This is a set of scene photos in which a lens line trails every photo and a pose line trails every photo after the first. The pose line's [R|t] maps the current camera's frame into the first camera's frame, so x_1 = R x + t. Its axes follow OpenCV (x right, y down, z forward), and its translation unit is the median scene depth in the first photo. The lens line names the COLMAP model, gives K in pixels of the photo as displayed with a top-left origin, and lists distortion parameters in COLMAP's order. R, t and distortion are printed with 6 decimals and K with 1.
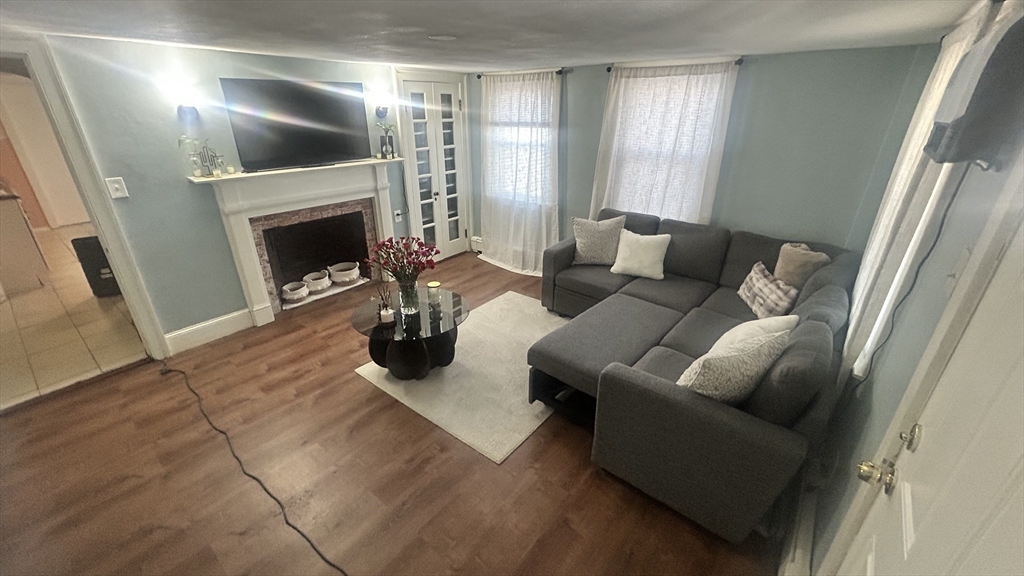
lens RADIAL K [[414.6, 0, 511.3], [0, 414.6, 285.1], [0, 0, 1]] dist [0.002131, 0.000935]
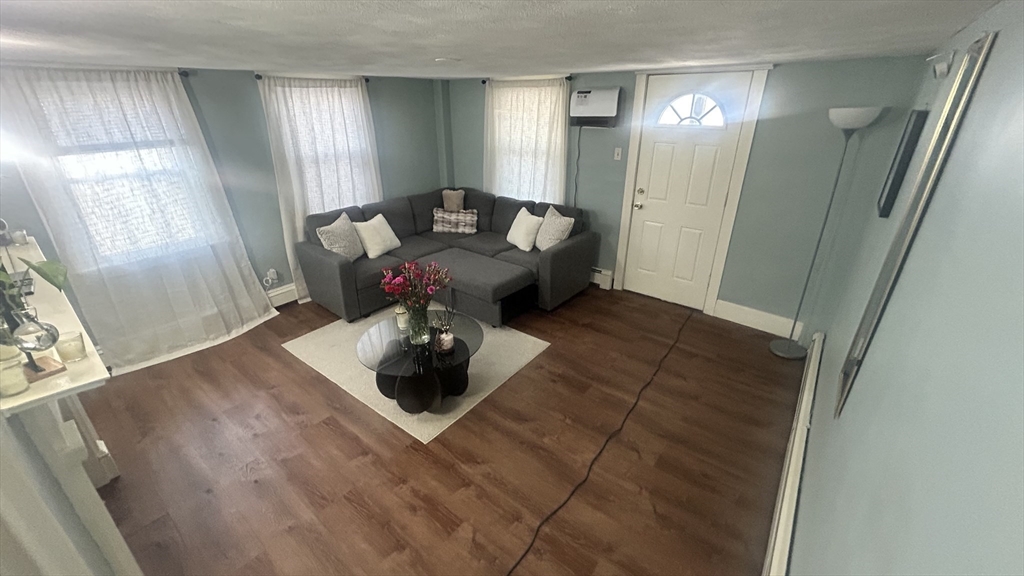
lens RADIAL K [[414.6, 0, 508.8], [0, 414.6, 287.2], [0, 0, 1]] dist [0.002131, 0.000935]
pose [[-0.017781, -0.409493, 0.912140, -0.984188], [0.402620, 0.832117, 0.381417, -0.293860], [-0.915195, 0.374027, 0.150074, 0.601457]]
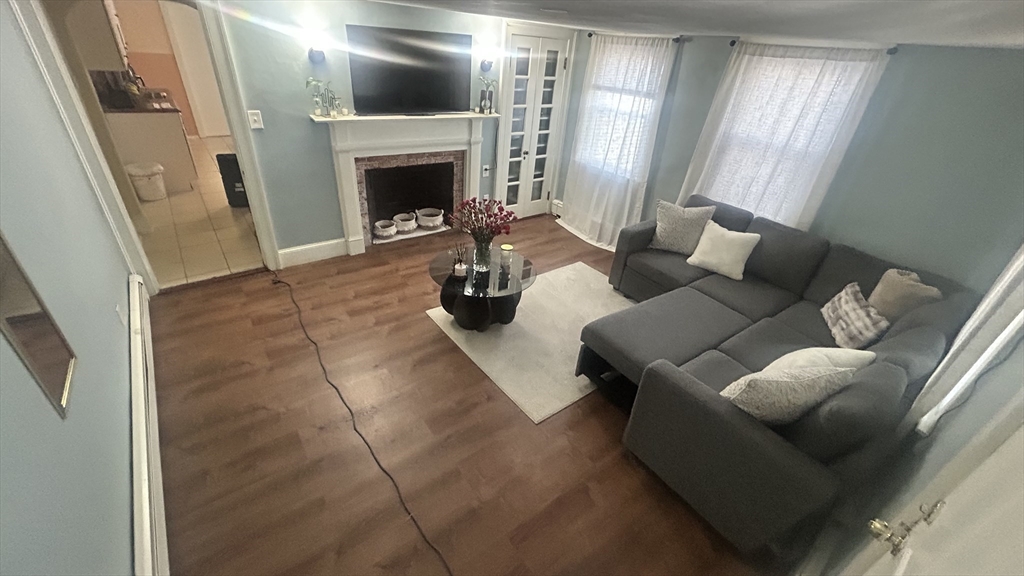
lens RADIAL K [[414.6, 0, 510.7], [0, 414.6, 285.6], [0, 0, 1]] dist [0.002131, 0.000935]
pose [[0.969029, 0.184147, -0.164540, 0.012776], [-0.164727, 0.978403, 0.124867, -0.037930], [0.183981, -0.093895, 0.978435, -0.036520]]
